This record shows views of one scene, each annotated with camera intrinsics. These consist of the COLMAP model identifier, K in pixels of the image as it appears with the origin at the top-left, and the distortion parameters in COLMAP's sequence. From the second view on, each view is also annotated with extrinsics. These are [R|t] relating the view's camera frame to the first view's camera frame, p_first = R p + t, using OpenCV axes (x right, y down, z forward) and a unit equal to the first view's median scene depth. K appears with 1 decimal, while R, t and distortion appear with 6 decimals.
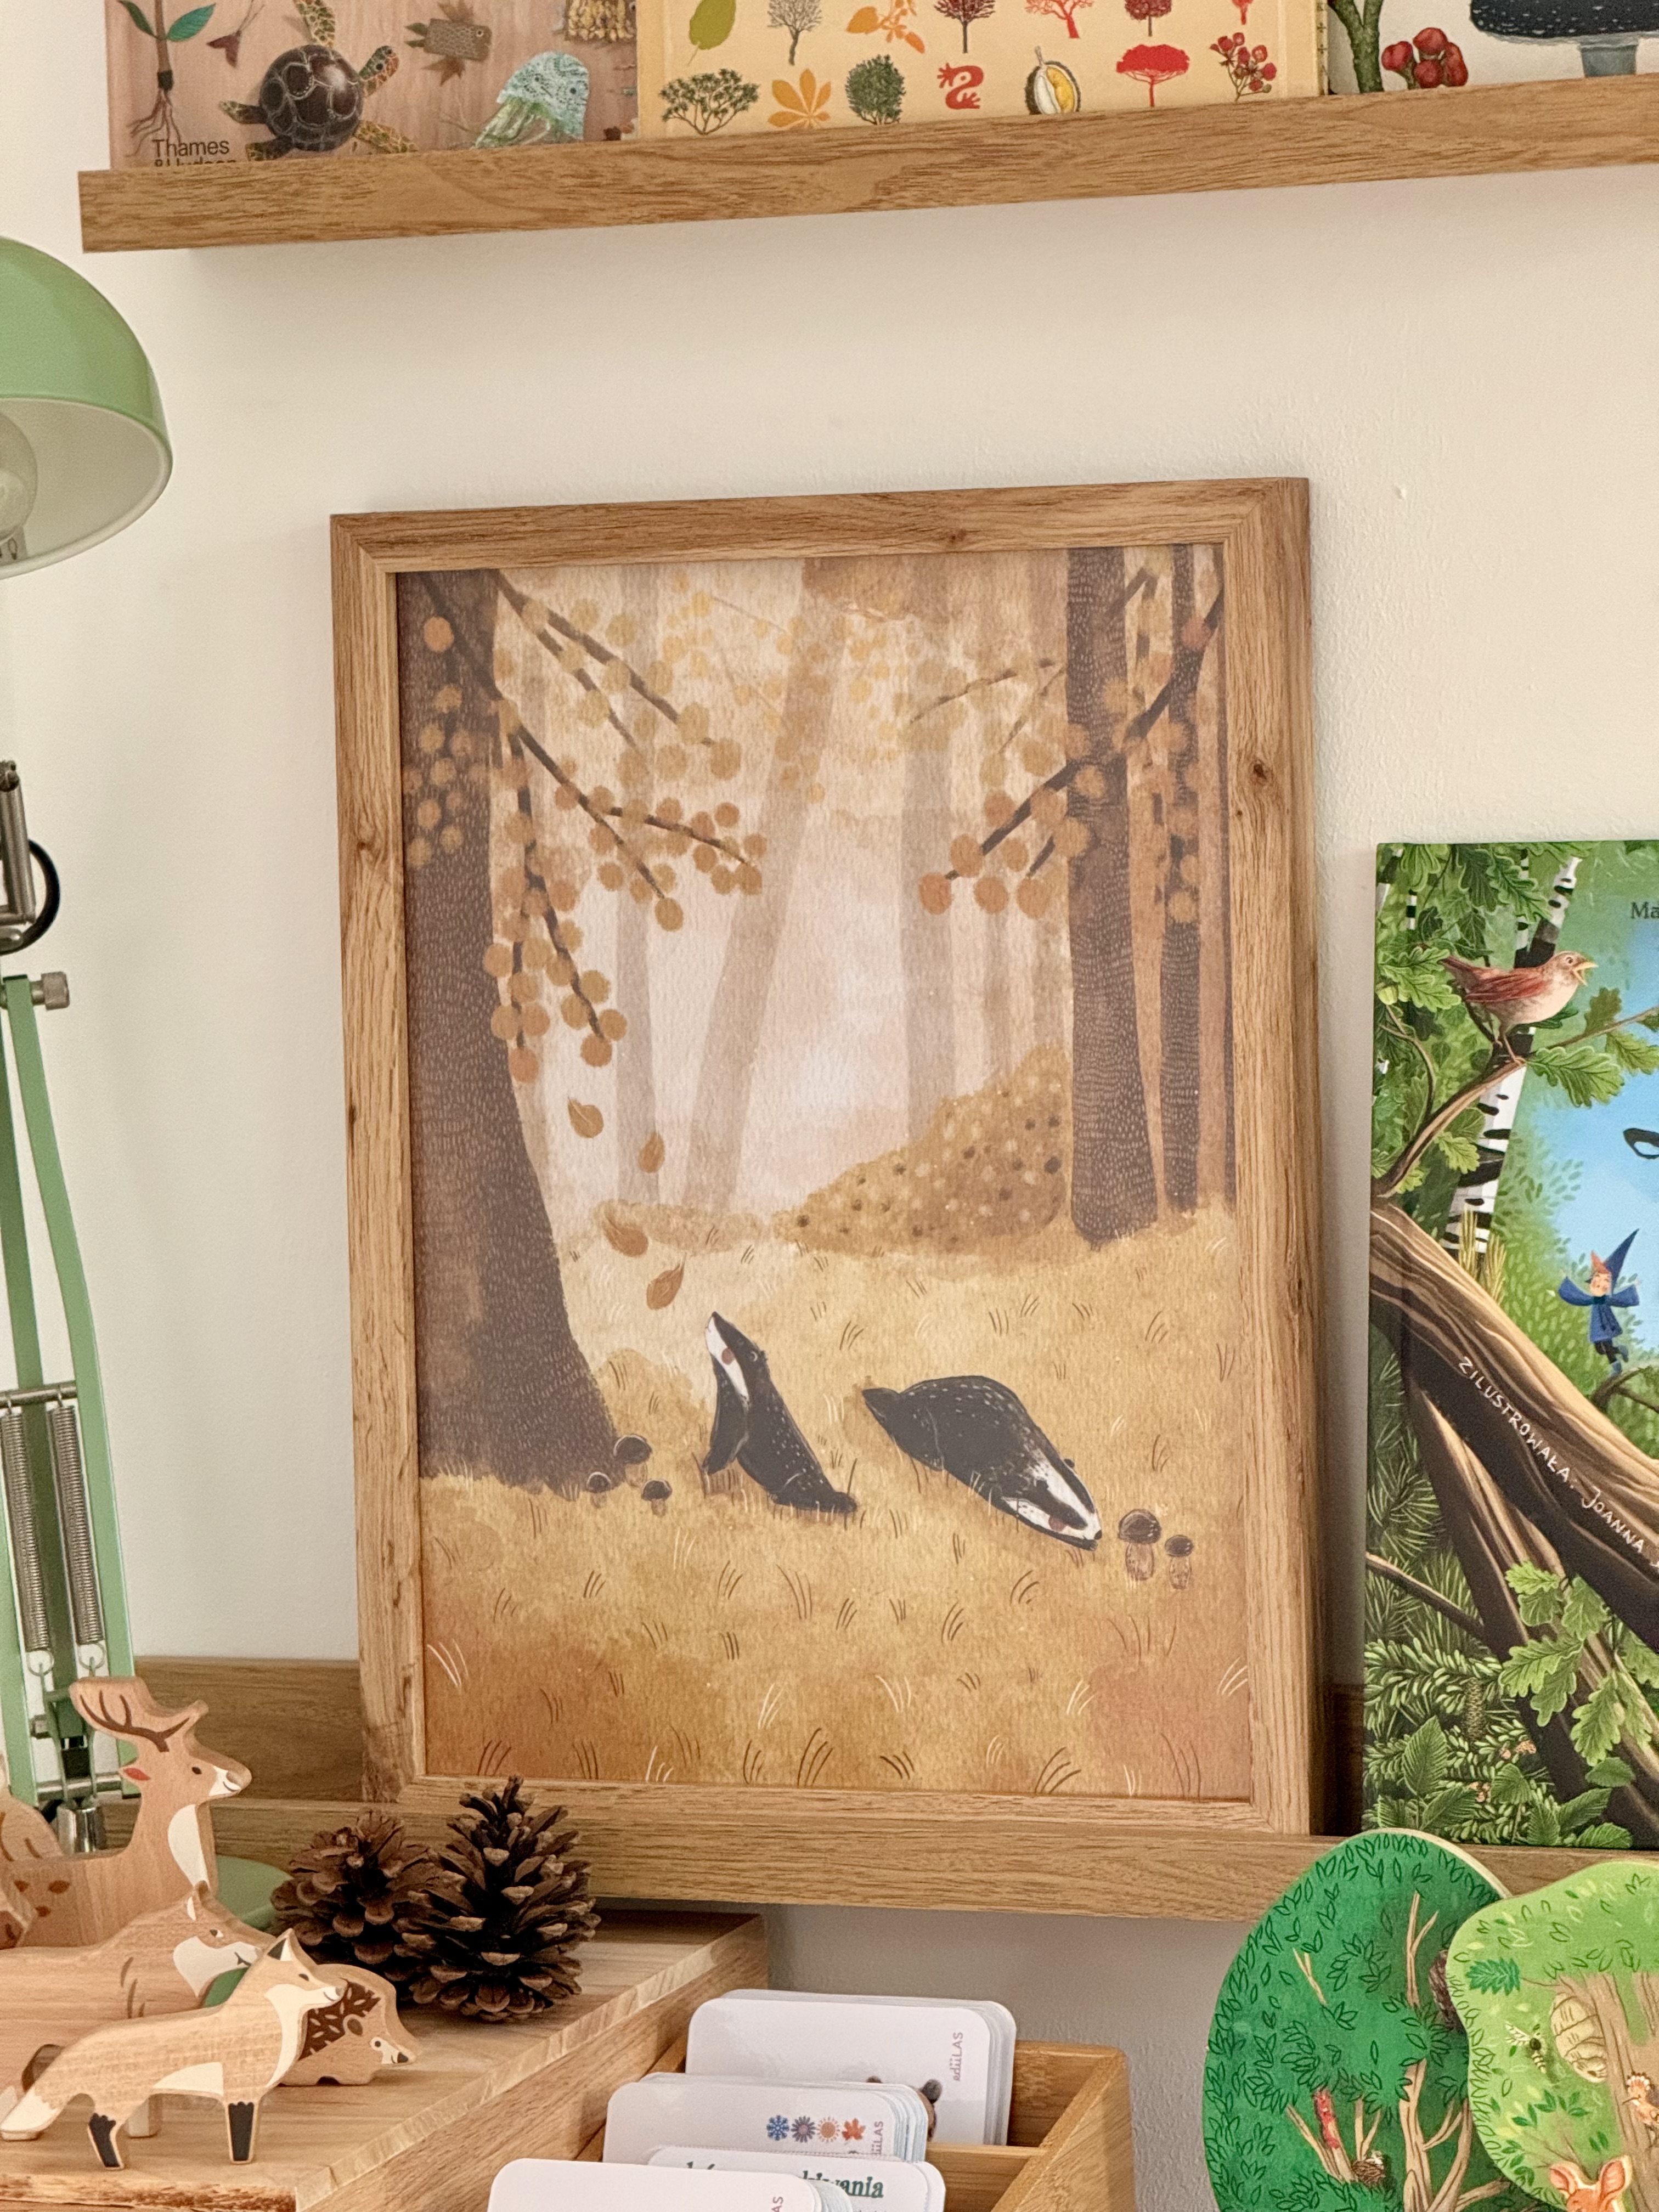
lens RADIAL K [[7582.2, 0, 919.0], [0, 7582.2, 1092.2], [0, 0, 1]] dist [0.207077, 0.000000]
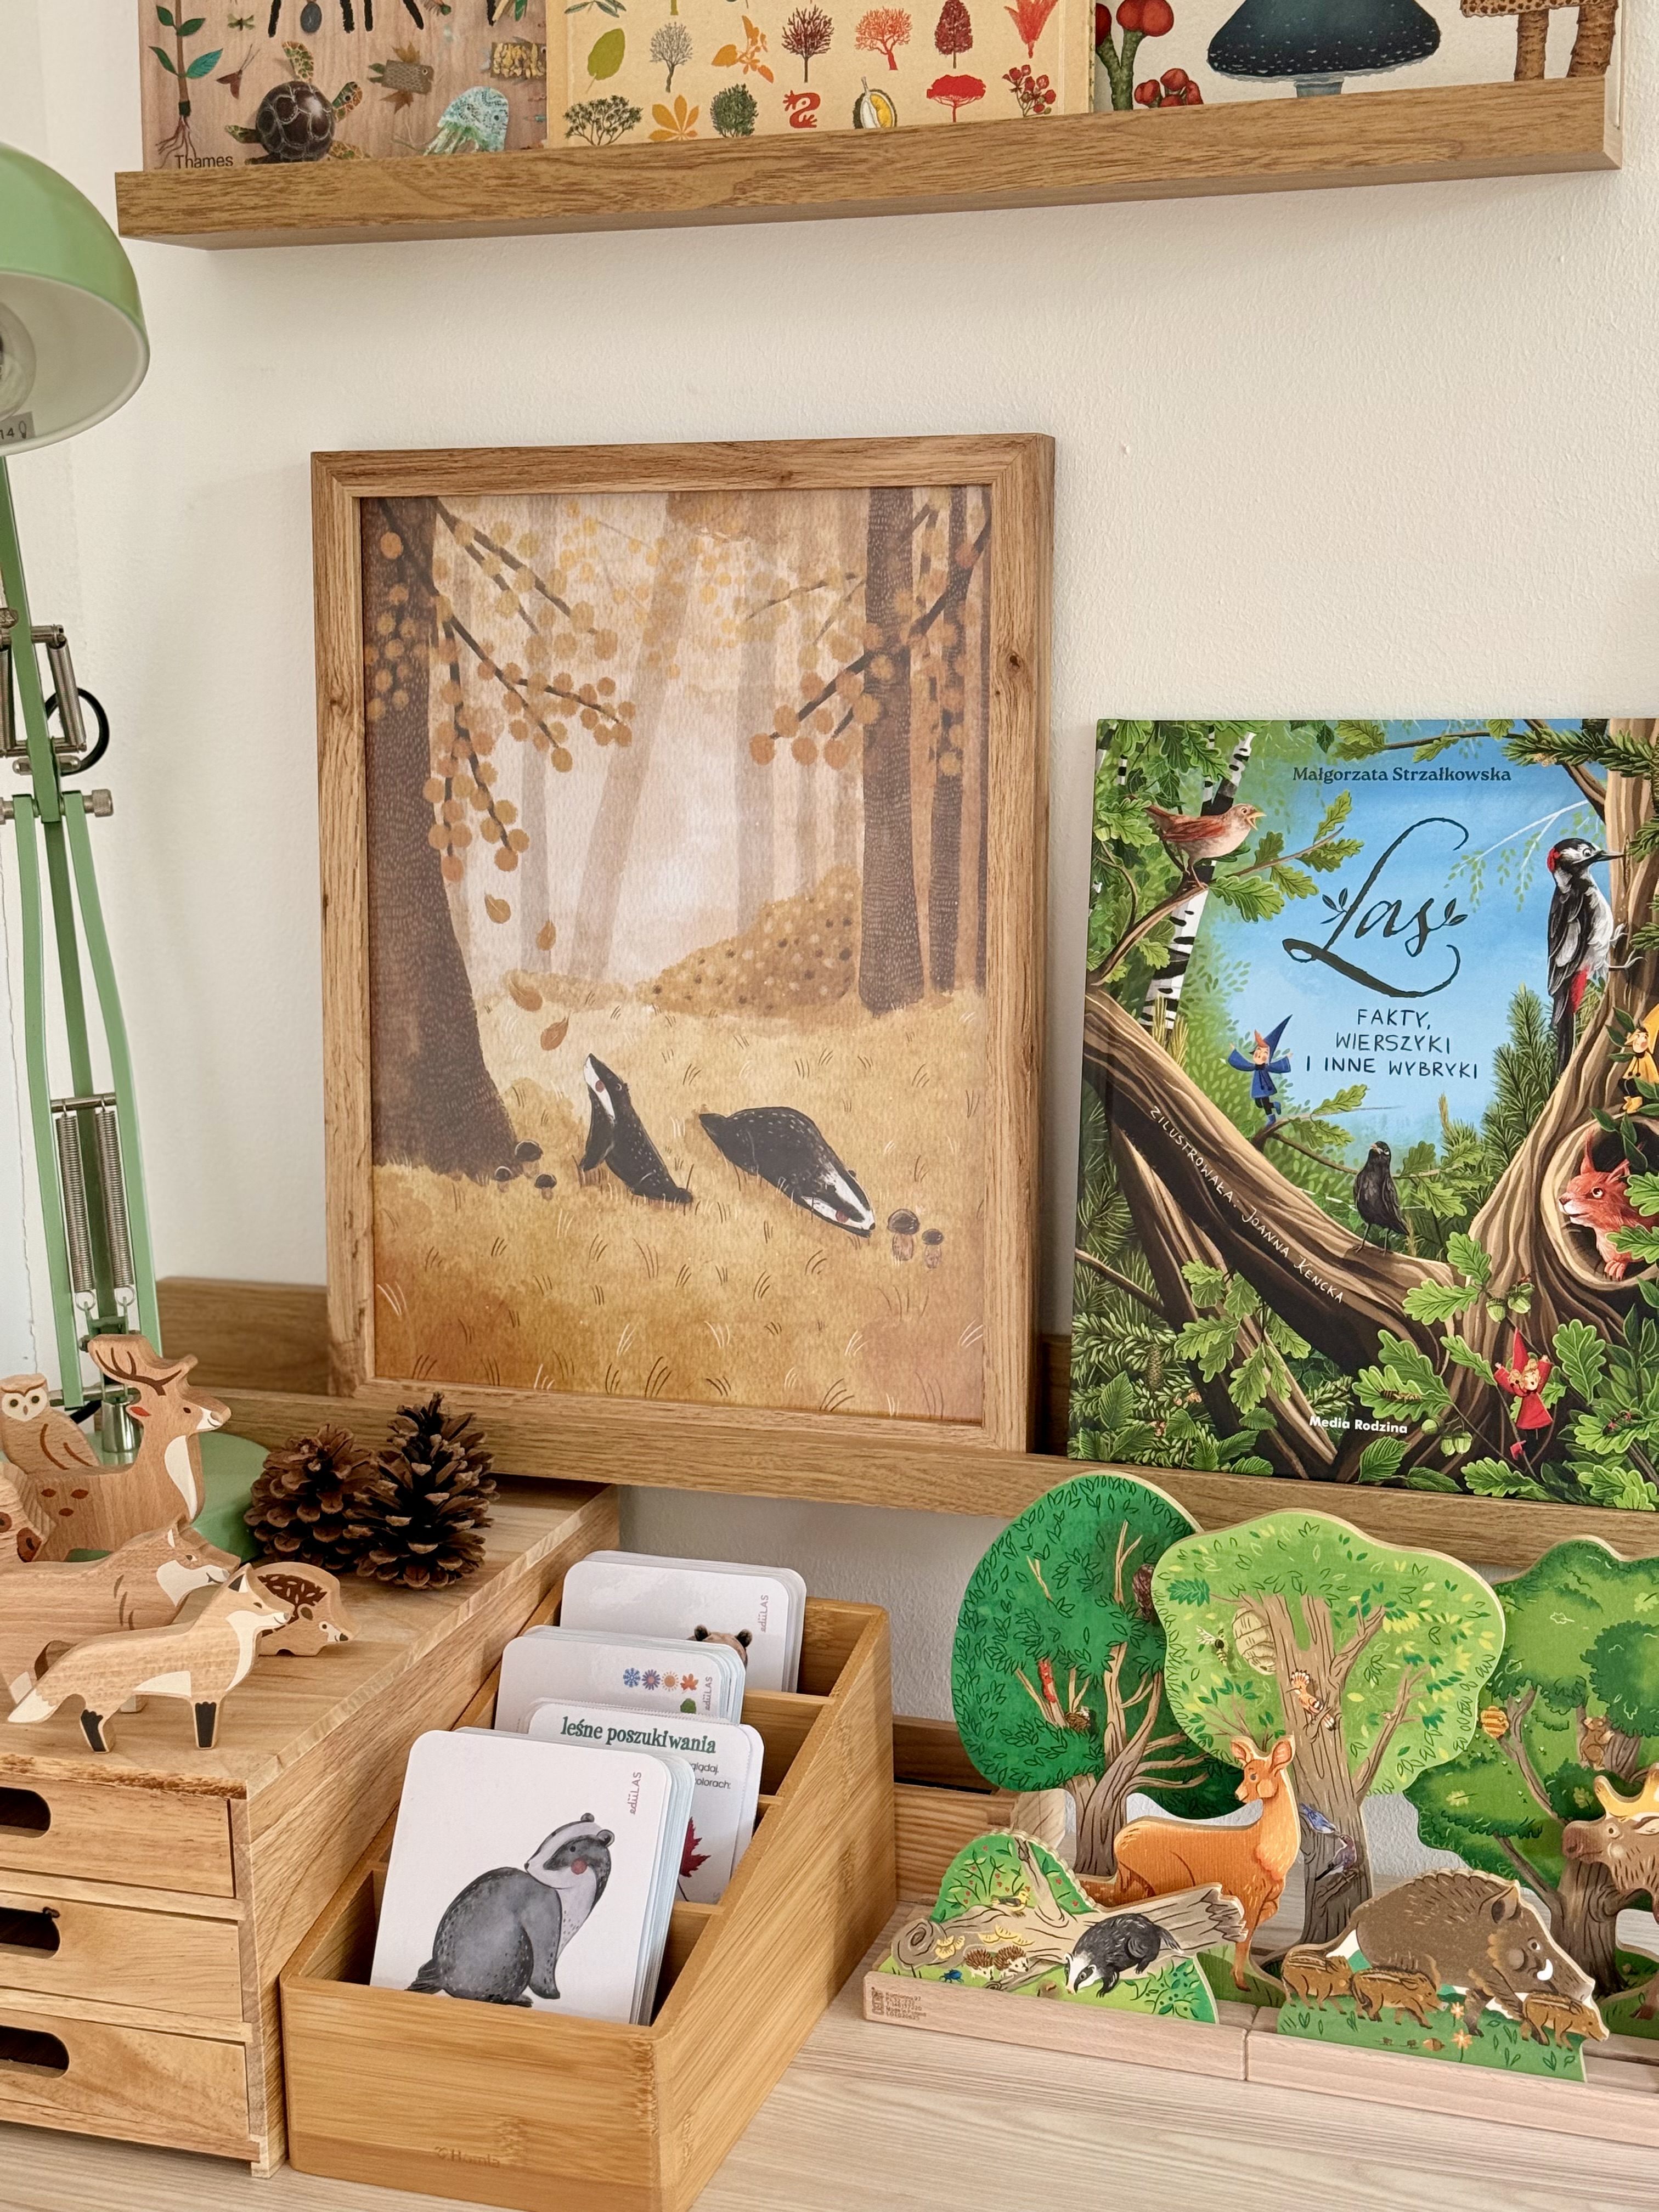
lens RADIAL K [[3000.2, 0, 856.8], [0, 3000.2, 1113.1], [0, 0, 1]] dist [0.112750, 0.000000]
pose [[0.996896, 0.018624, 0.076499, -0.020954], [-0.024837, 0.996398, 0.081083, -0.005577], [-0.074713, -0.082731, 0.993767, 0.471558]]
